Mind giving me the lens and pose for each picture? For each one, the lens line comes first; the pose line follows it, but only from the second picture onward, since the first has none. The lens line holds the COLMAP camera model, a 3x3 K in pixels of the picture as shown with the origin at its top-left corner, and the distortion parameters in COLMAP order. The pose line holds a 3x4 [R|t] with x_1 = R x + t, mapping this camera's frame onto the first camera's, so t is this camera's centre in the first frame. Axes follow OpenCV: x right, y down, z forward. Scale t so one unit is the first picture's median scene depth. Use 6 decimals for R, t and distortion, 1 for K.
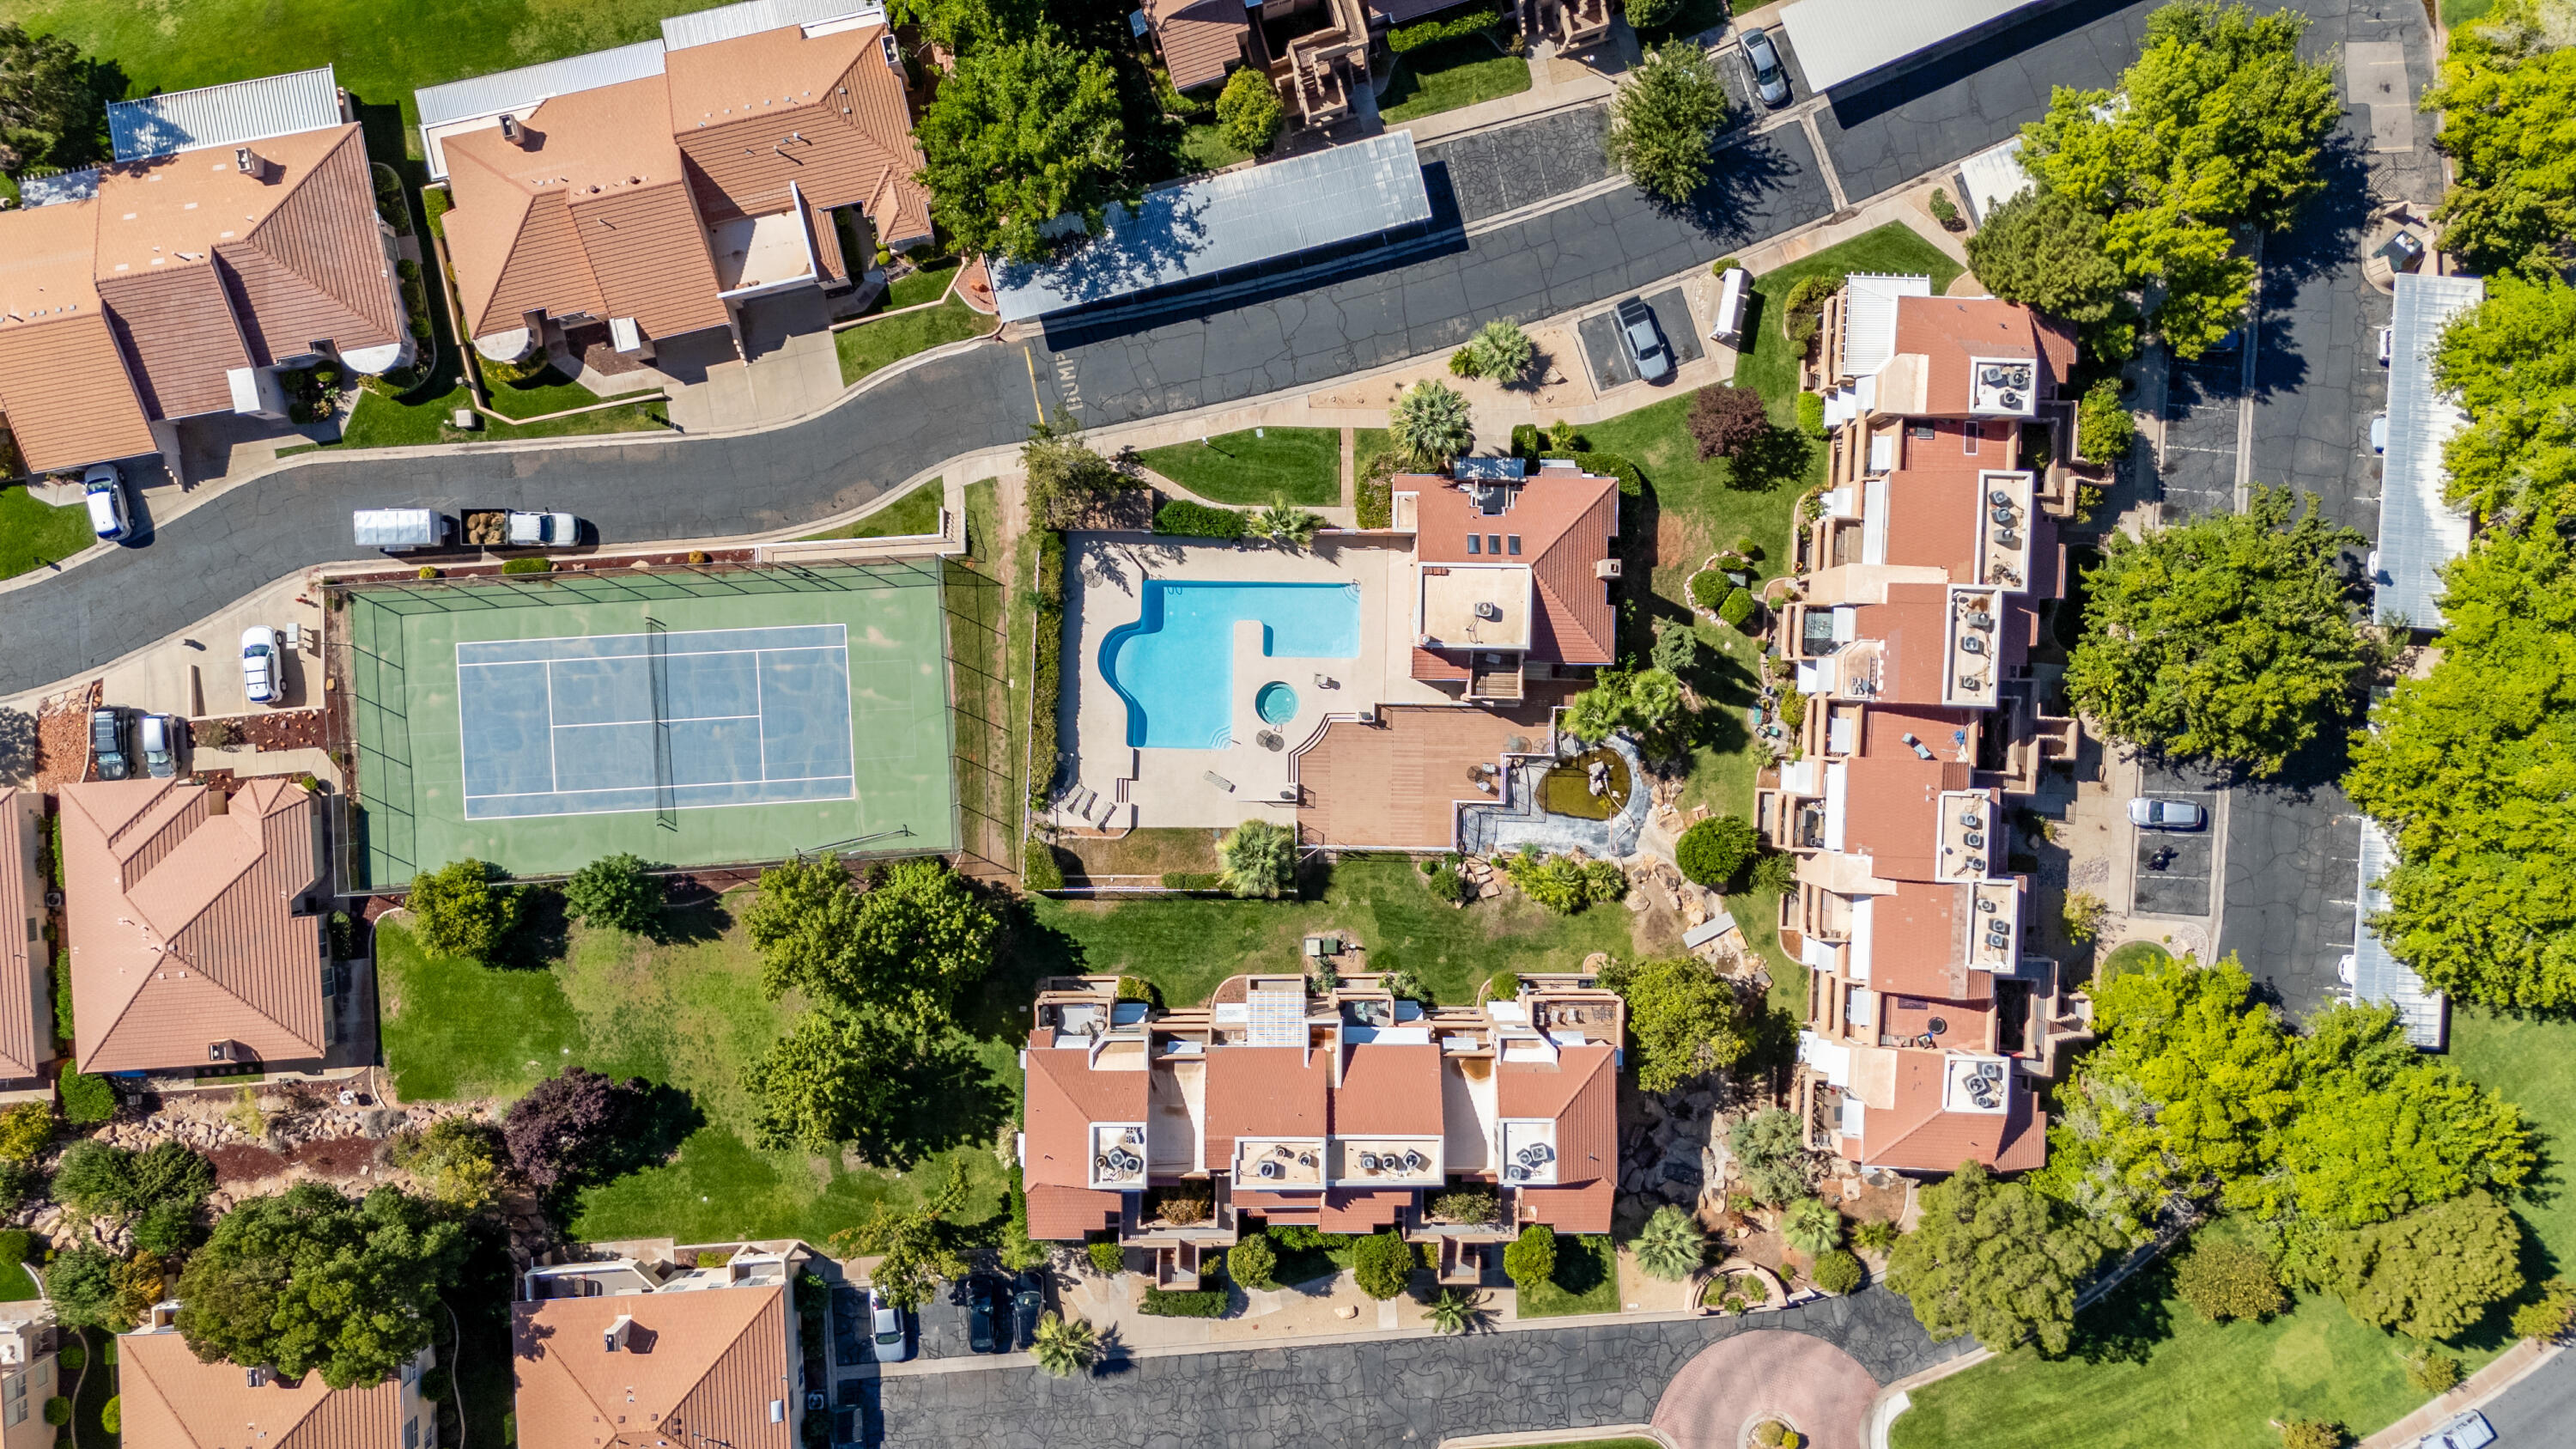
lens RADIAL K [[1746.9, 0, 1288.0], [0, 1746.9, 724.5], [0, 0, 1]] dist [0.001864, -0.000105]
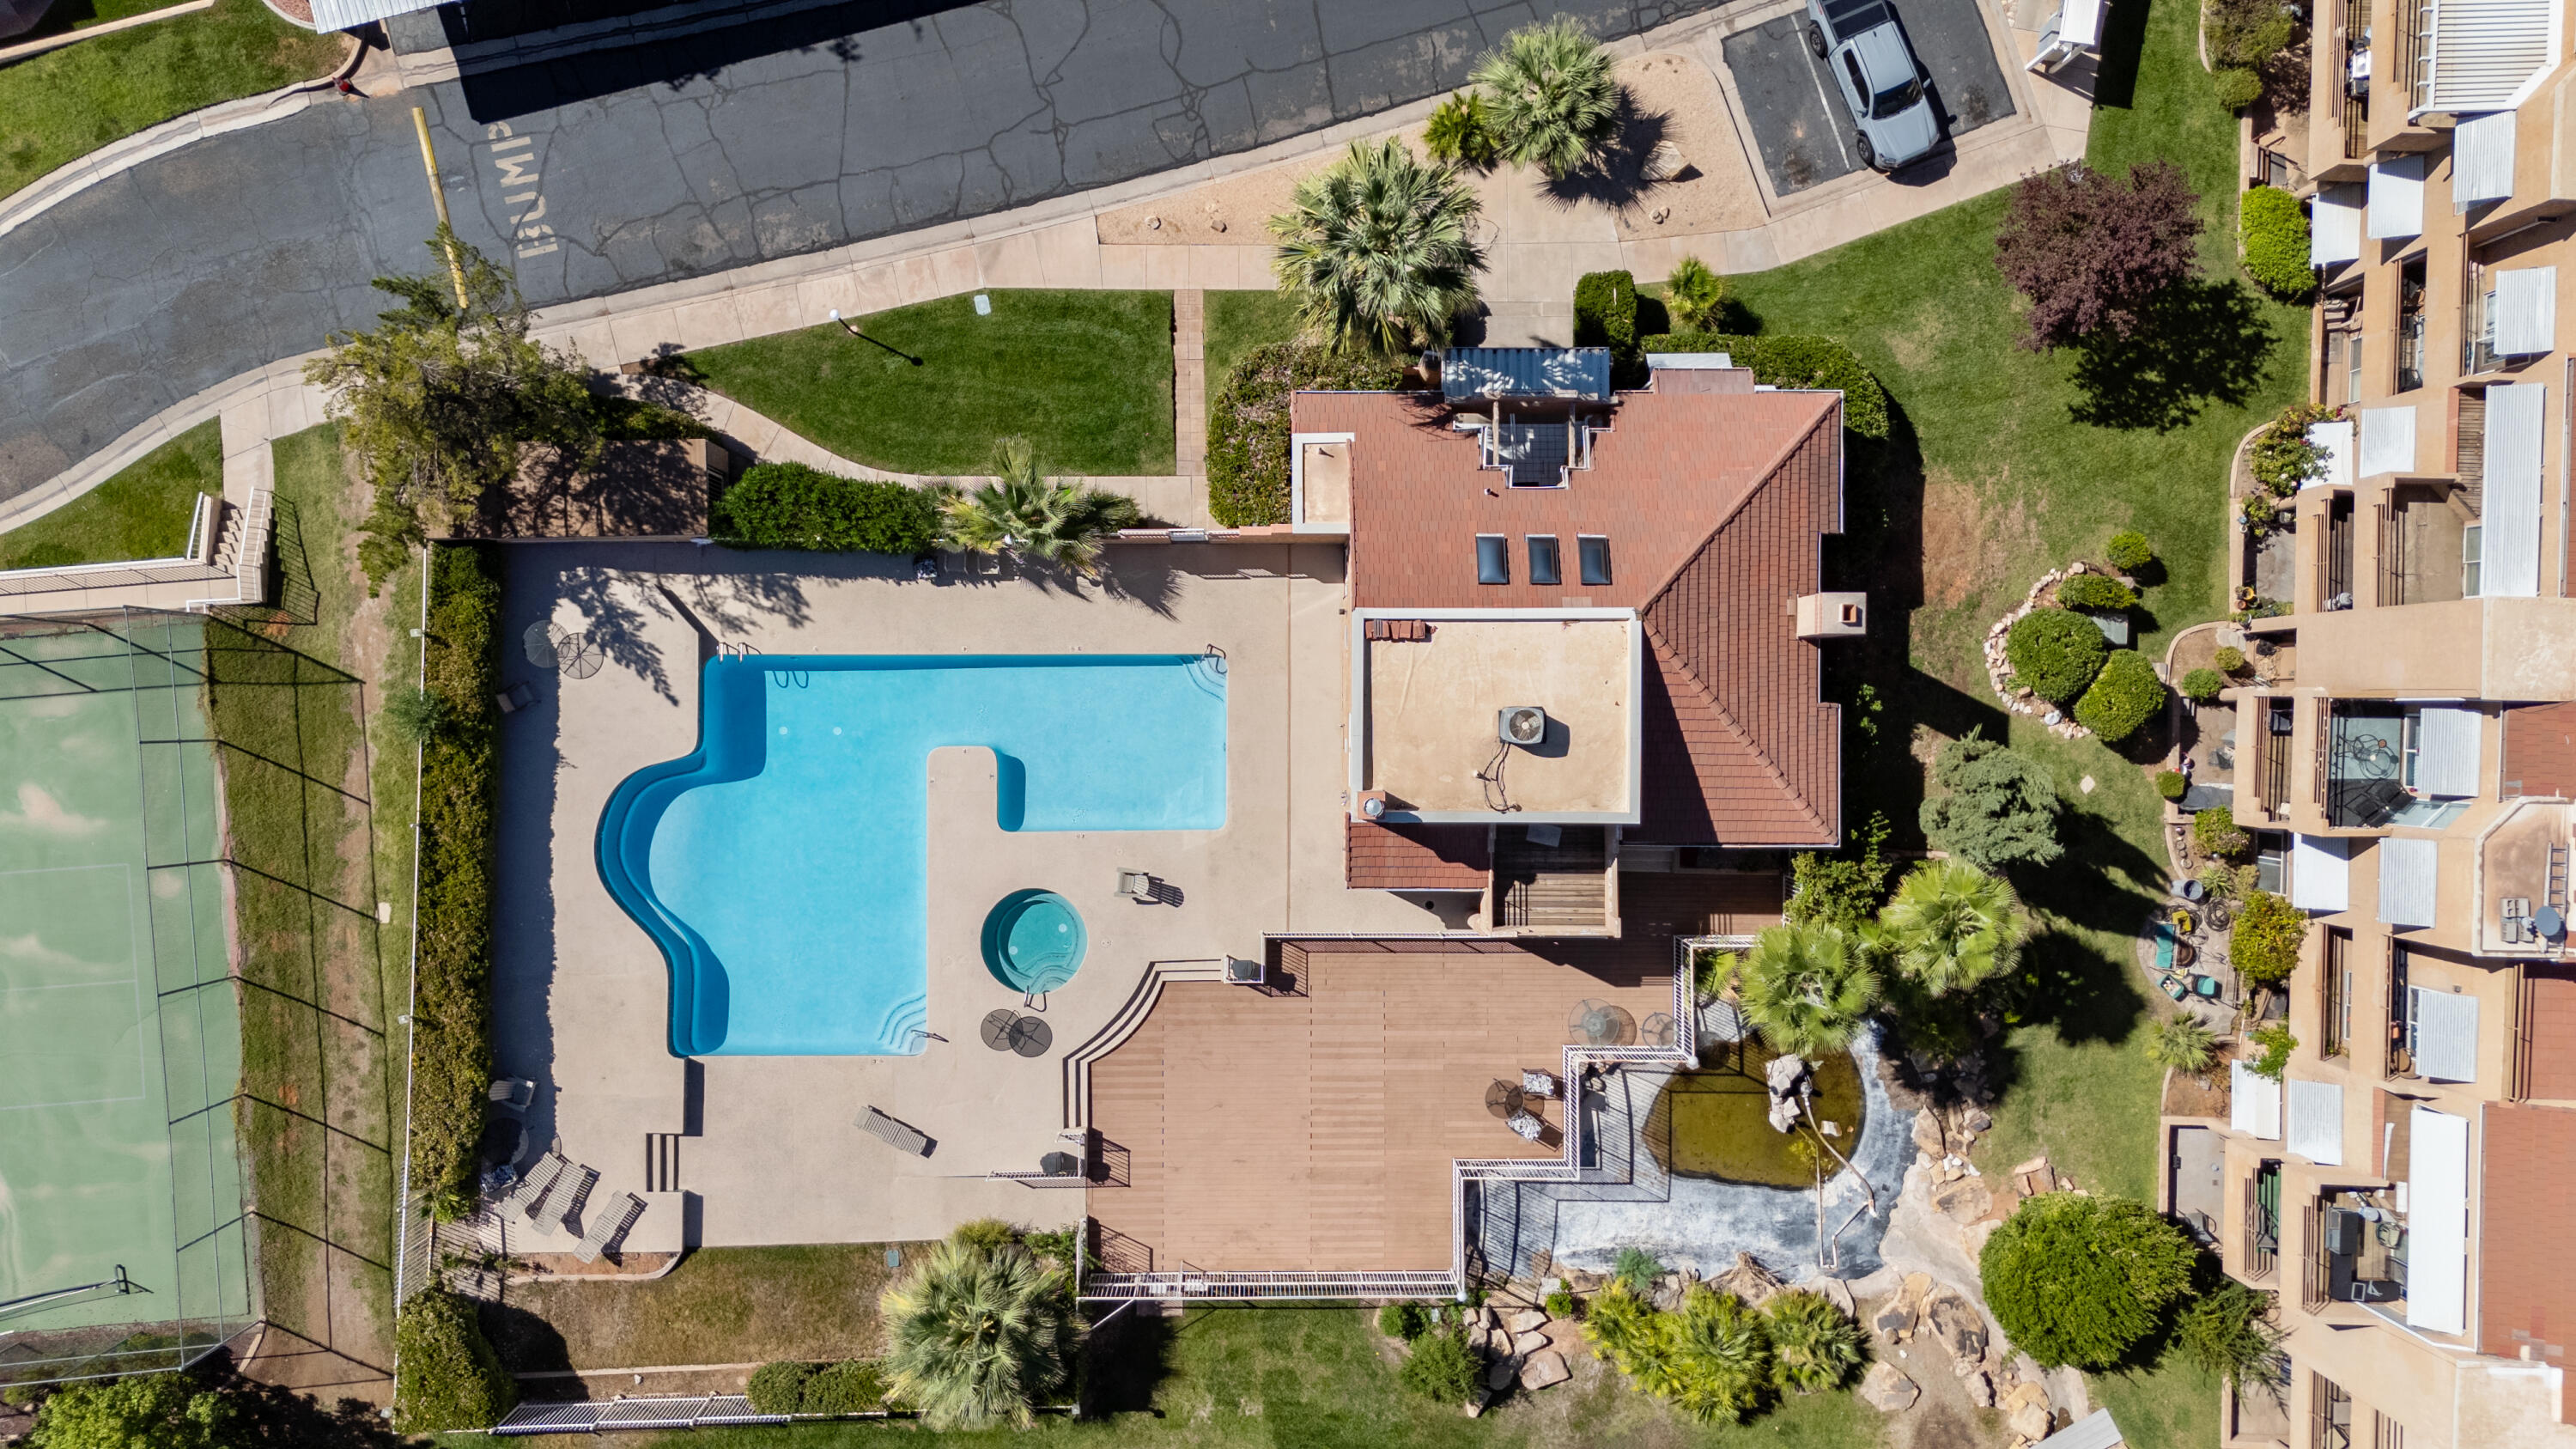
lens RADIAL K [[2173.8, 0, 1288.0], [0, 2173.8, 724.5], [0, 0, 1]] dist [-0.005209, -0.004015]
pose [[0.999680, -0.018271, 0.017519, 0.047523], [0.018632, 0.999612, -0.020696, -0.053273], [-0.017134, 0.021016, 0.999632, 0.478421]]
